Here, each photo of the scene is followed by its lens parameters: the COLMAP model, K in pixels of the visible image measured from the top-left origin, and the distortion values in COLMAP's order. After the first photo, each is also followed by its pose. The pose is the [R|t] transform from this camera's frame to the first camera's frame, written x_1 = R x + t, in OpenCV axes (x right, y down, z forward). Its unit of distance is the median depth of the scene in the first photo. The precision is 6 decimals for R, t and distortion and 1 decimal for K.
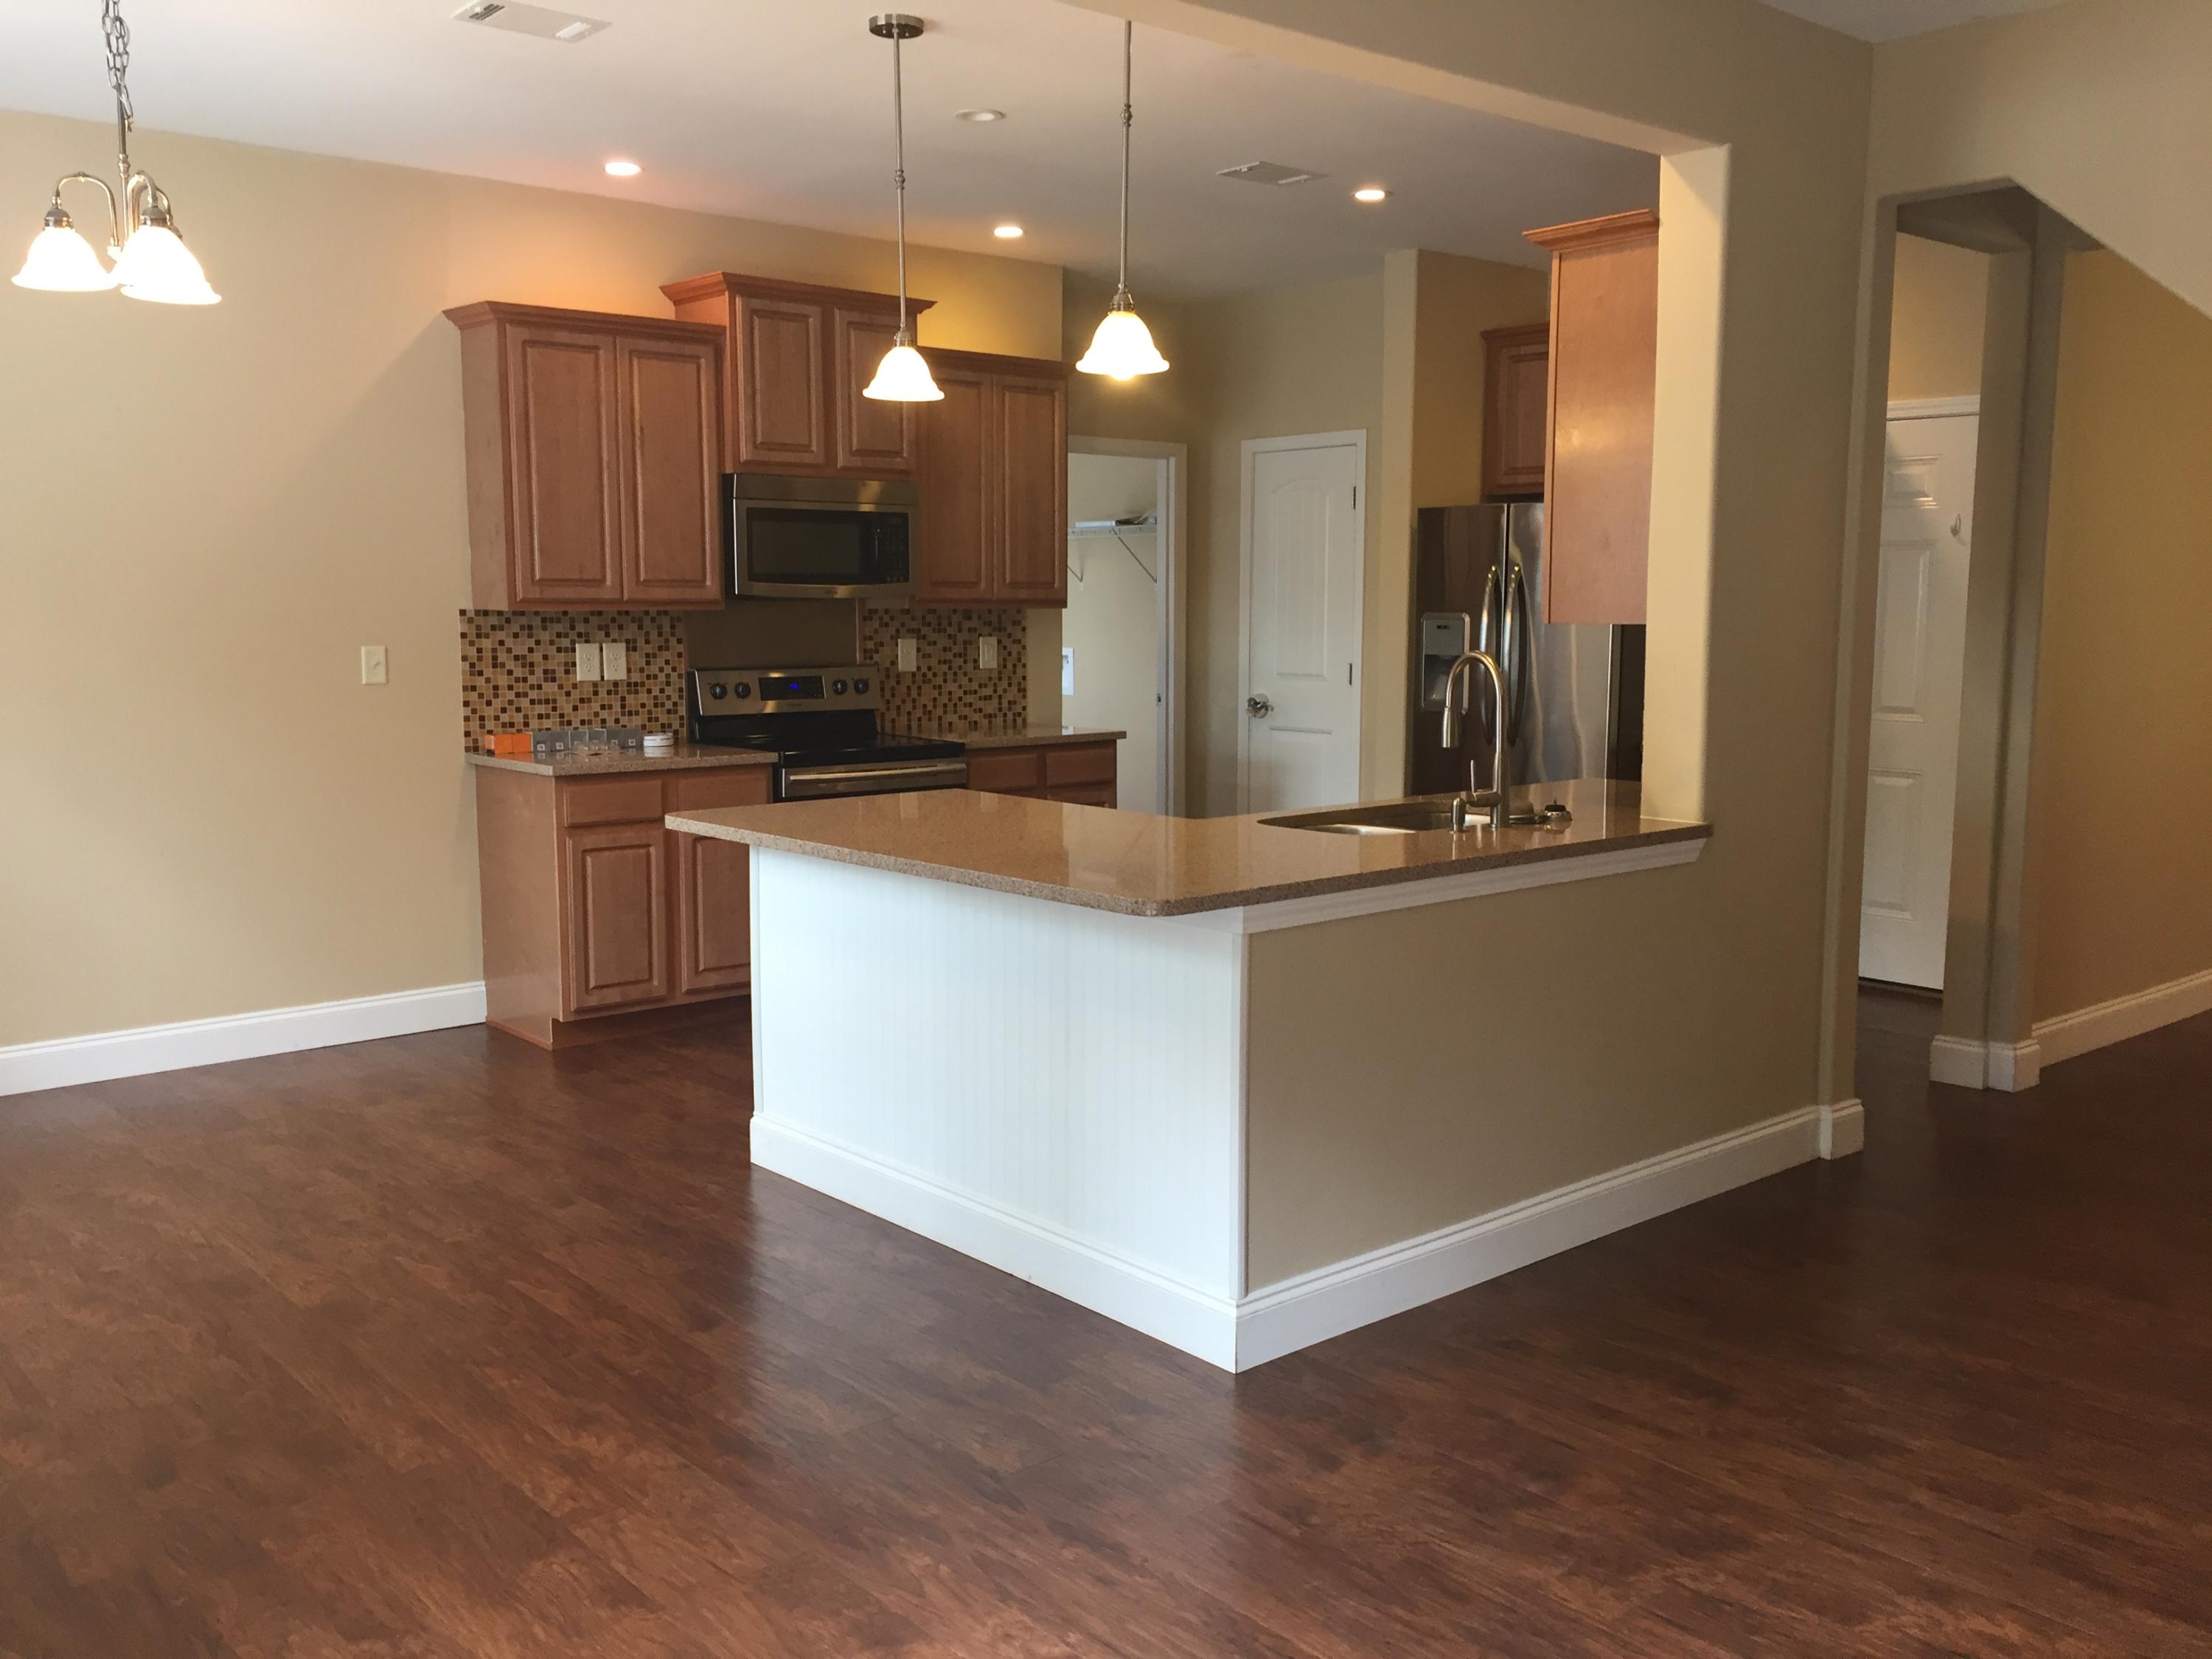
lens RADIAL K [[1896.4, 0, 1109.8], [0, 1896.4, 824.8], [0, 0, 1]] dist [0.046274, -0.030986]
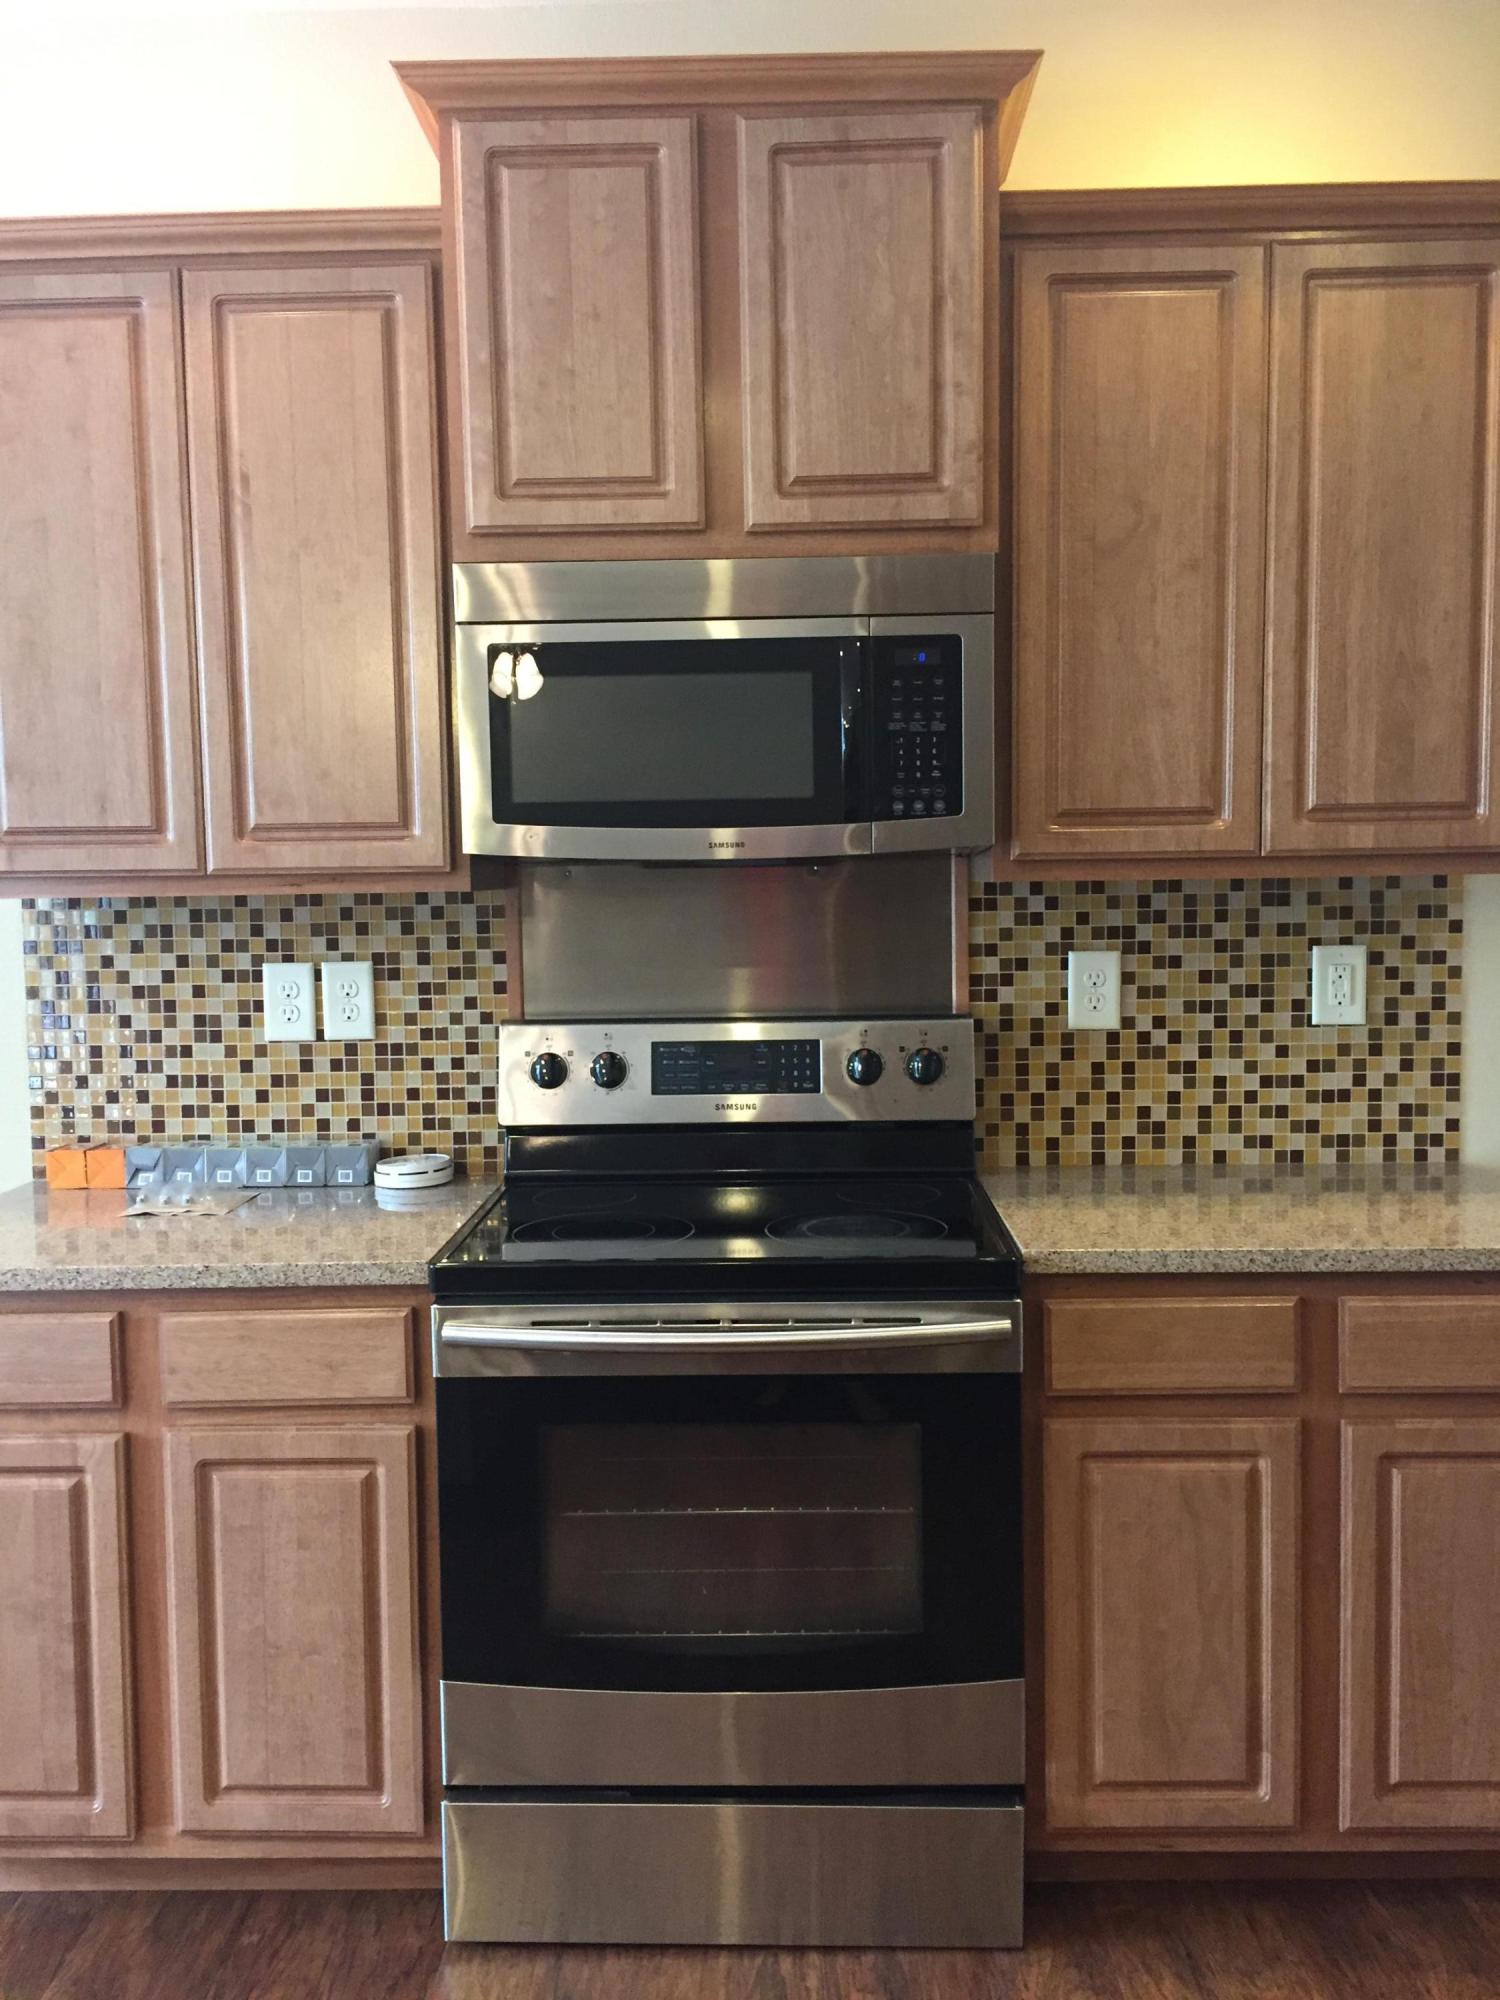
lens RADIAL K [[1714.7, 0, 749.6], [0, 1714.7, 1002.7], [0, 0, 1]] dist [0.046274, -0.030986]
pose [[0.746543, 0.037139, -0.664299, 0.098616], [-0.063336, 0.997874, -0.015389, -0.084271], [0.662315, 0.053562, 0.747308, 0.738428]]
